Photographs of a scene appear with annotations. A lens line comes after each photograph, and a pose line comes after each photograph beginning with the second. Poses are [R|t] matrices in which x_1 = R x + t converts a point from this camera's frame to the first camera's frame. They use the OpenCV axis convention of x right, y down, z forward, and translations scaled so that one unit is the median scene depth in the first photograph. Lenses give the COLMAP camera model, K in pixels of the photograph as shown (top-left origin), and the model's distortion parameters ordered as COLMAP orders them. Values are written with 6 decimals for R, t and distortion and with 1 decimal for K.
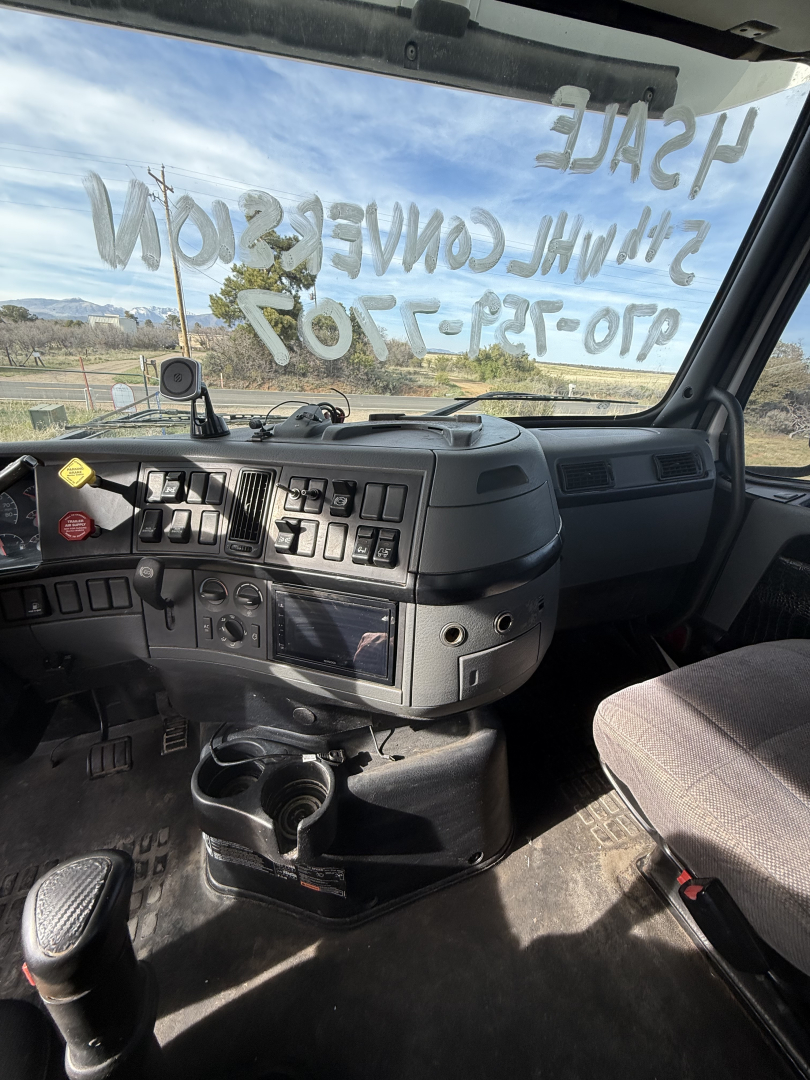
lens RADIAL K [[431.3, 0, 405.0], [0, 431.3, 540.0], [0, 0, 1]] dist [0.001524, -0.000110]
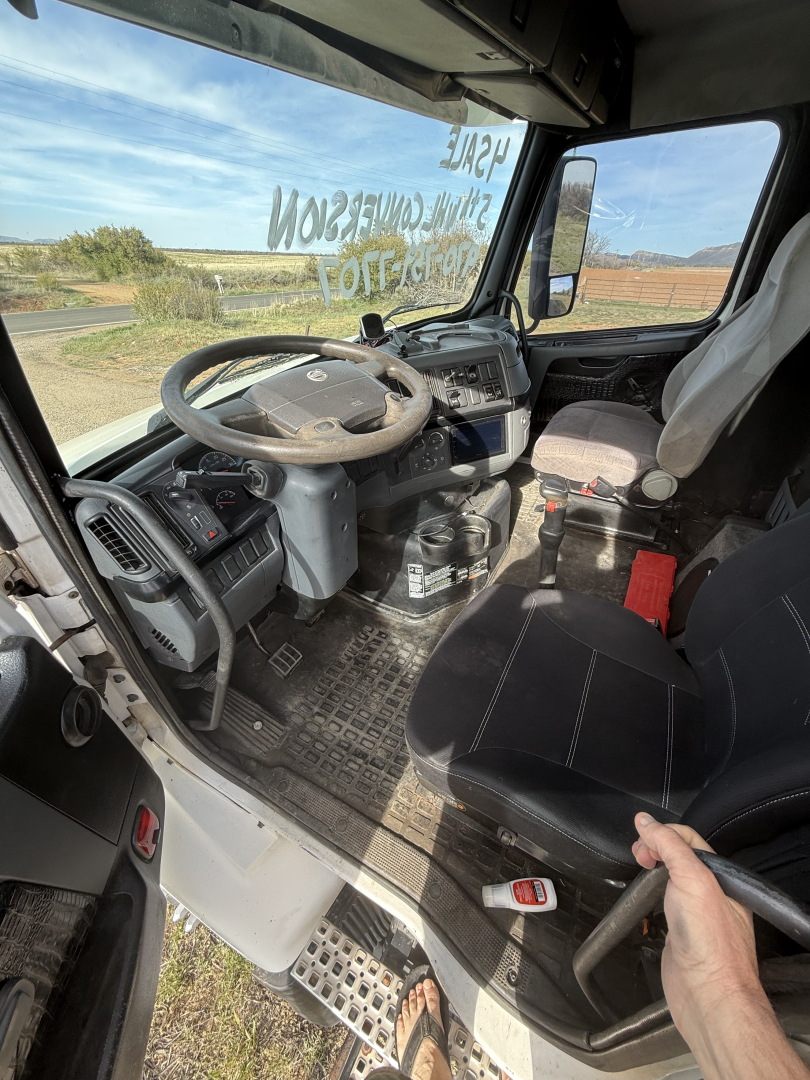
lens RADIAL K [[431.3, 0, 405.0], [0, 431.3, 540.0], [0, 0, 1]] dist [0.001524, -0.000110]
pose [[0.743860, -0.410094, 0.527727, -1.009368], [0.292950, 0.909785, 0.294060, -0.040625], [-0.600710, -0.064142, 0.796889, -0.300450]]
